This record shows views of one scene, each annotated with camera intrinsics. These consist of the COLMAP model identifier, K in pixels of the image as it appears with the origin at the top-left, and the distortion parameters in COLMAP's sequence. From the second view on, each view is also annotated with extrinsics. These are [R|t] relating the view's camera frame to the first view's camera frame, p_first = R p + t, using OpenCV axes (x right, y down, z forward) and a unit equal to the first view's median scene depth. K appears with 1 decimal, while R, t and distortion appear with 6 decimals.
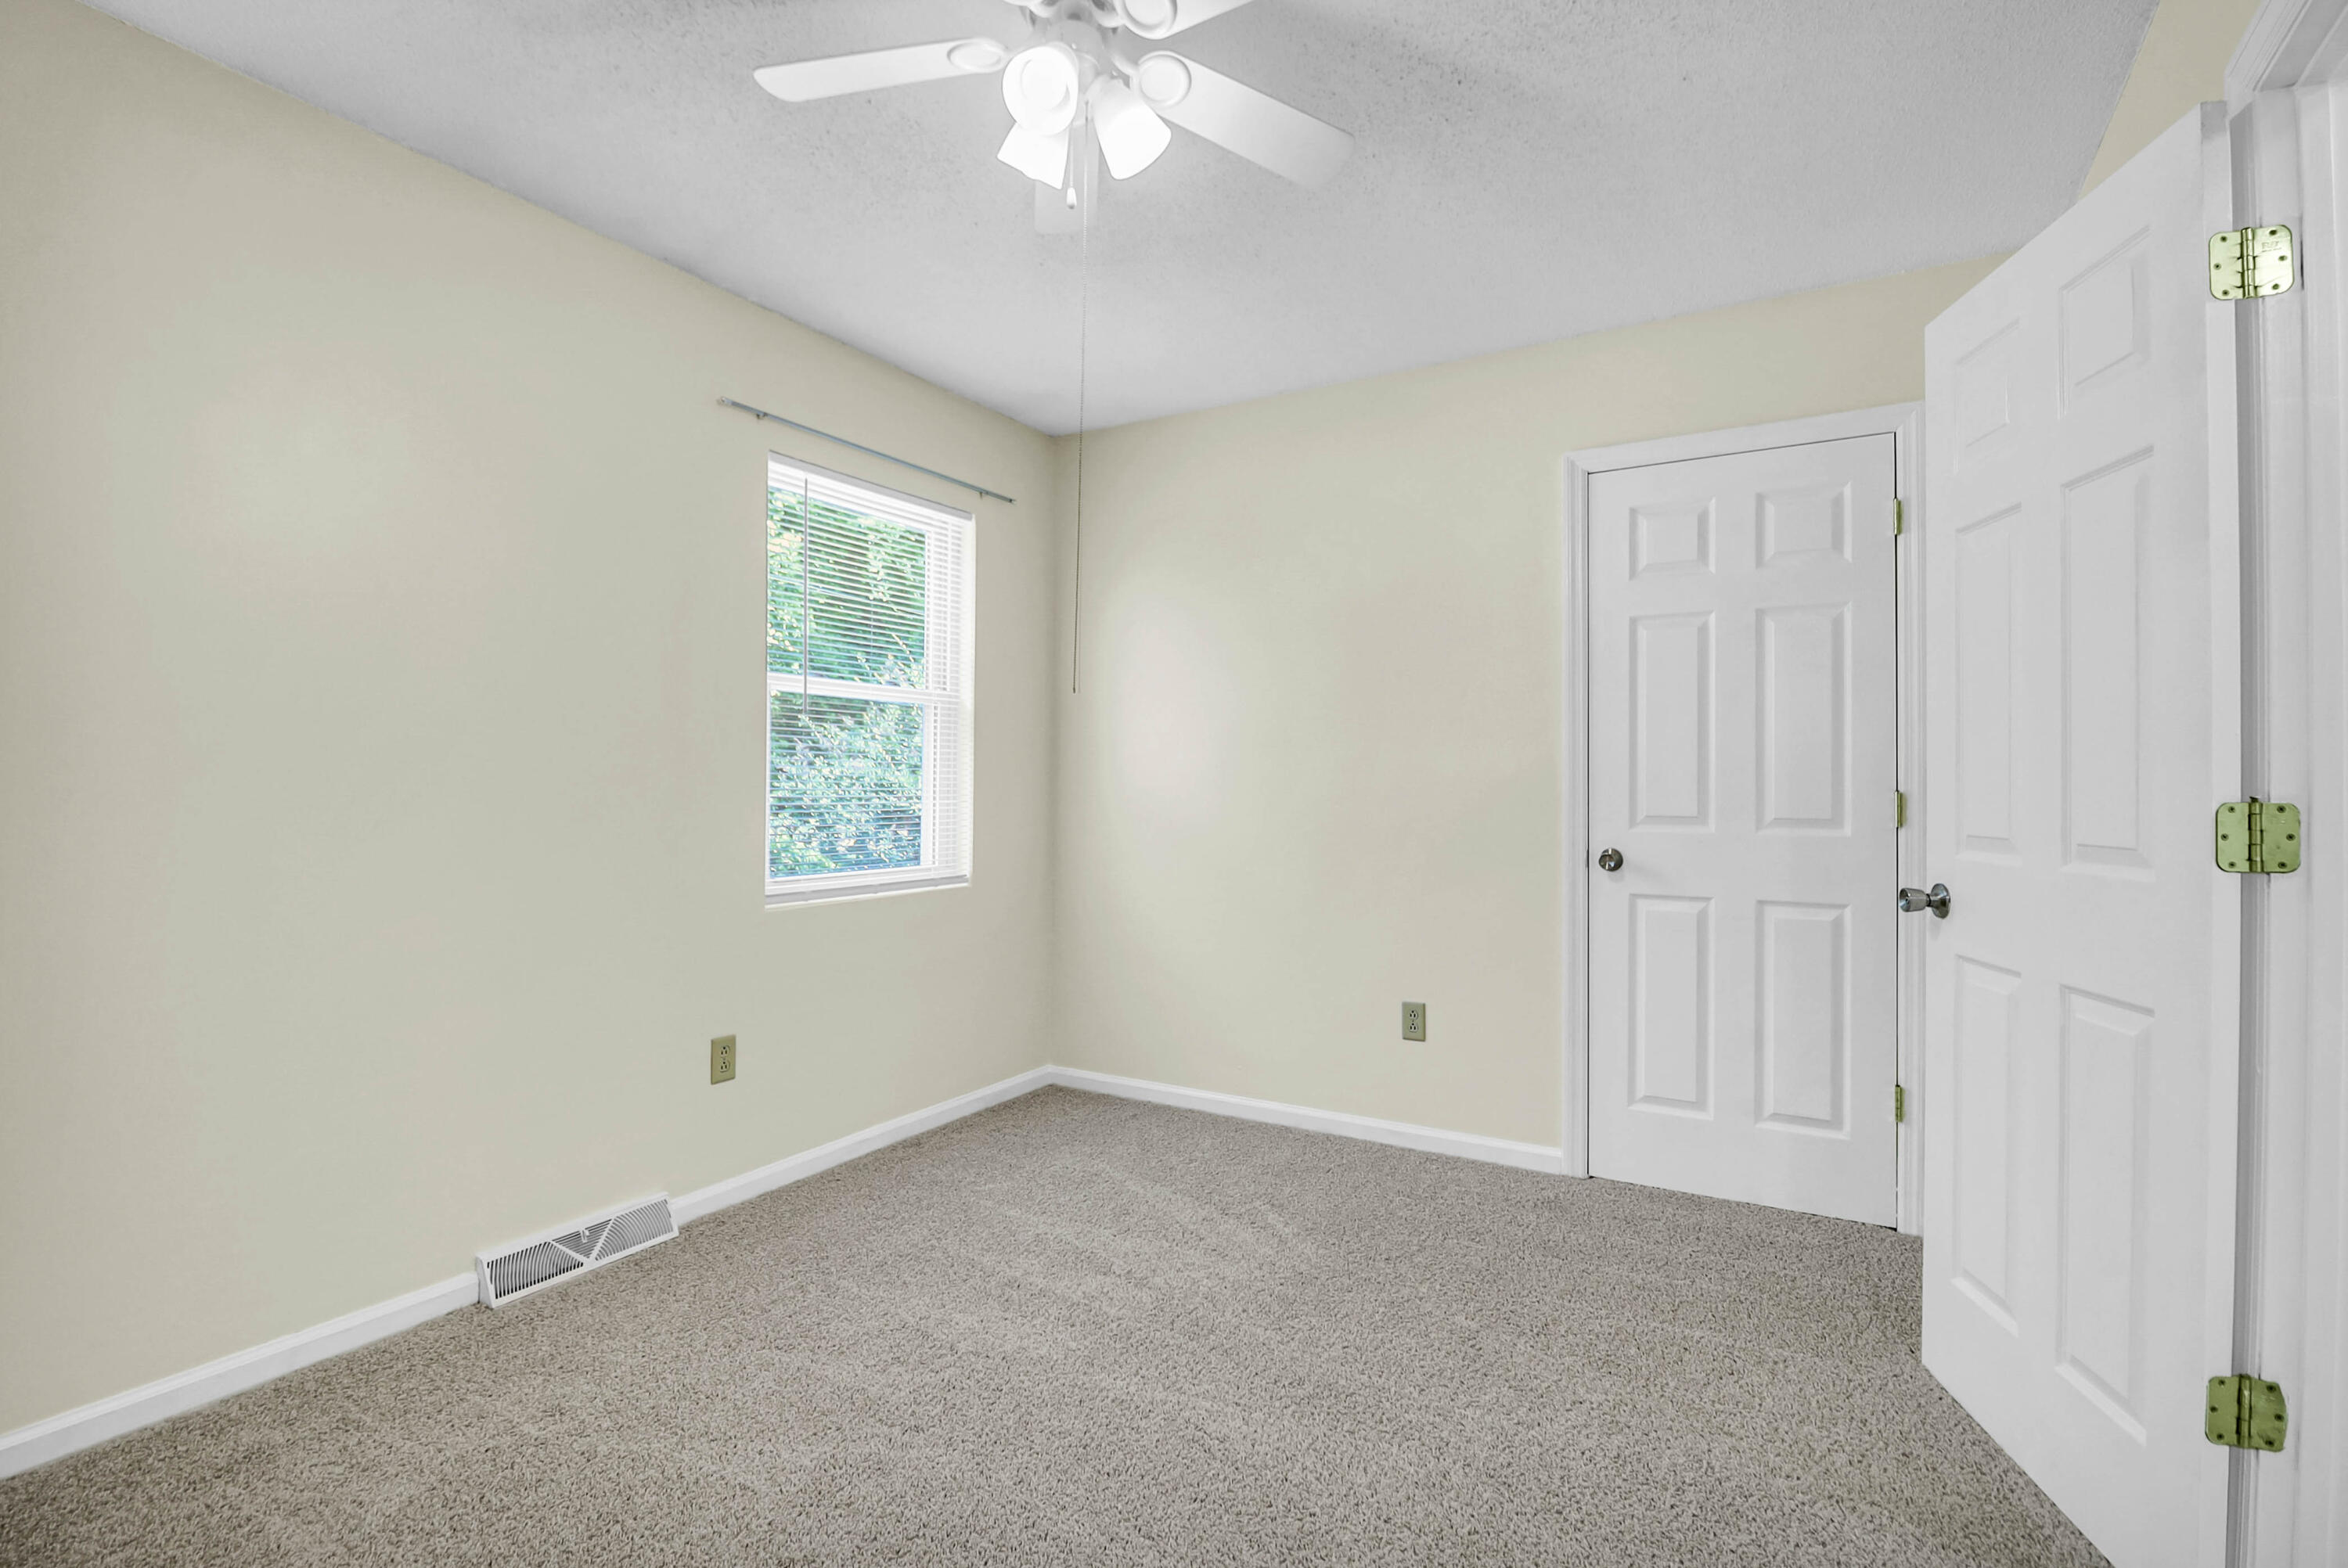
lens RADIAL K [[1124.6, 0, 1171.3], [0, 1124.6, 781.3], [0, 0, 1]] dist [0.000456, -0.014528]
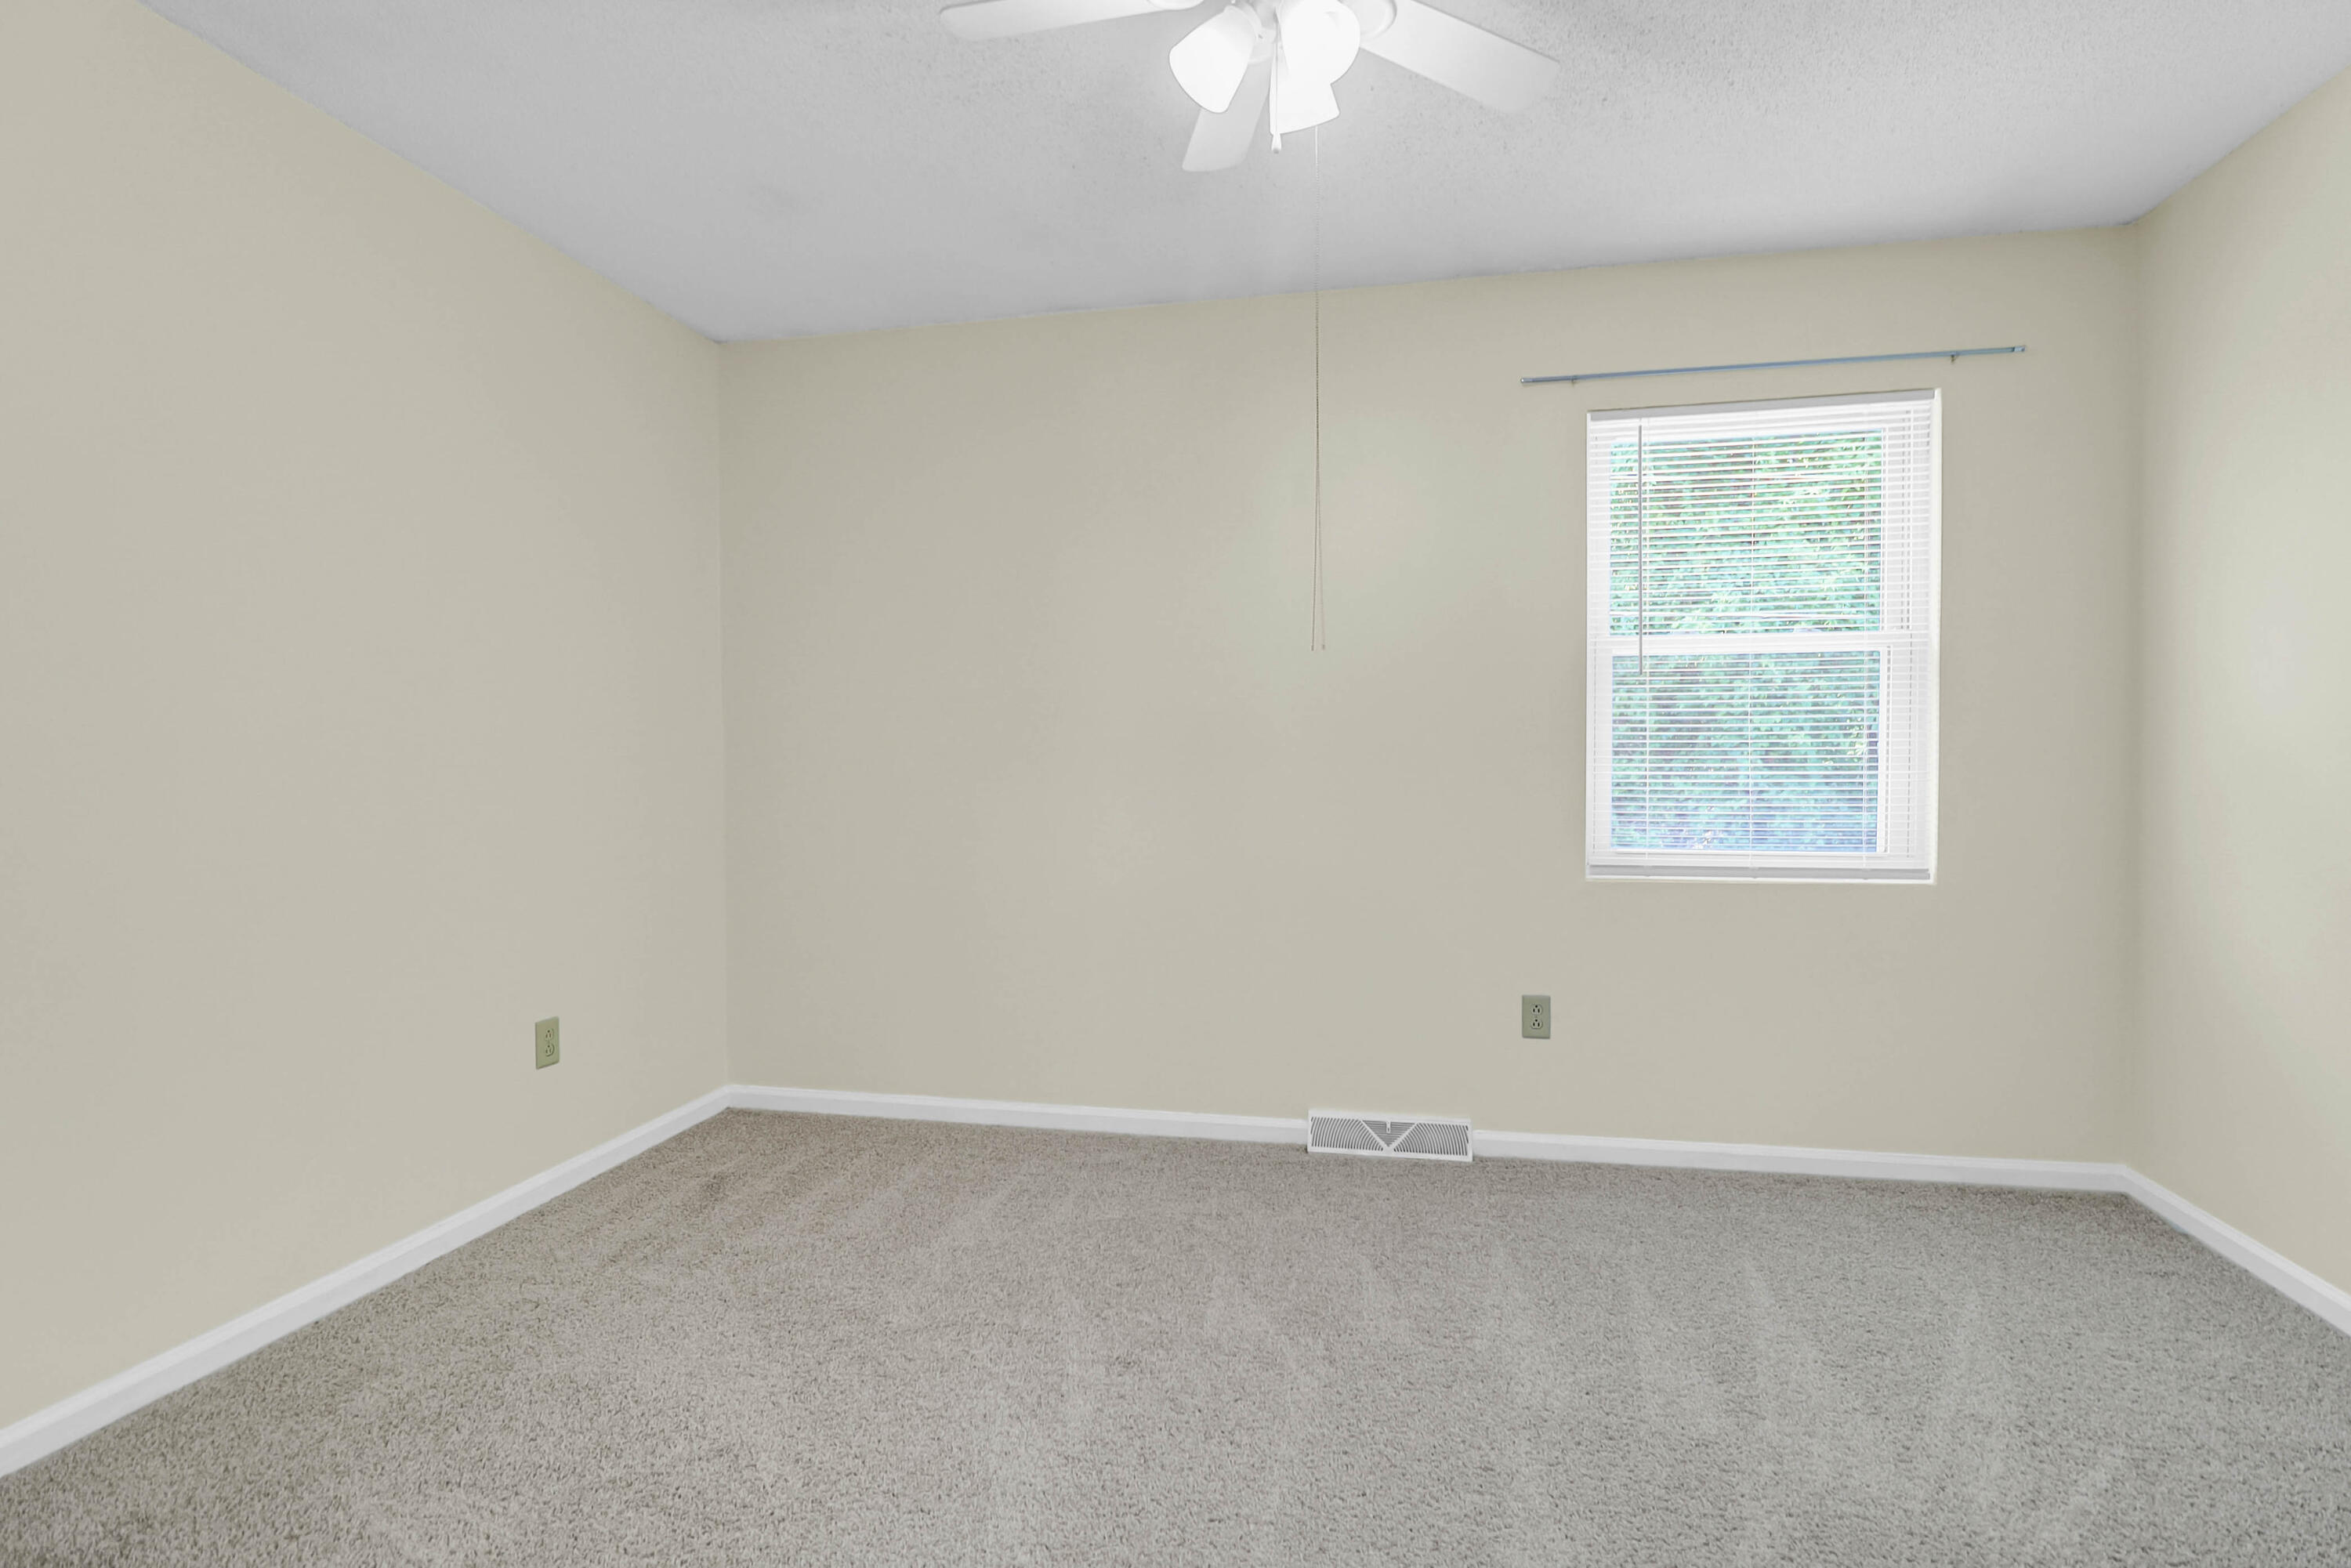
lens RADIAL K [[1126.2, 0, 1172.8], [0, 1126.2, 781.3], [0, 0, 1]] dist [0.000456, -0.014528]
pose [[0.317002, 0.016686, -0.948278, 0.475975], [0.008180, 0.999760, 0.020327, 0.005472], [0.948390, -0.014200, 0.316789, 0.351535]]
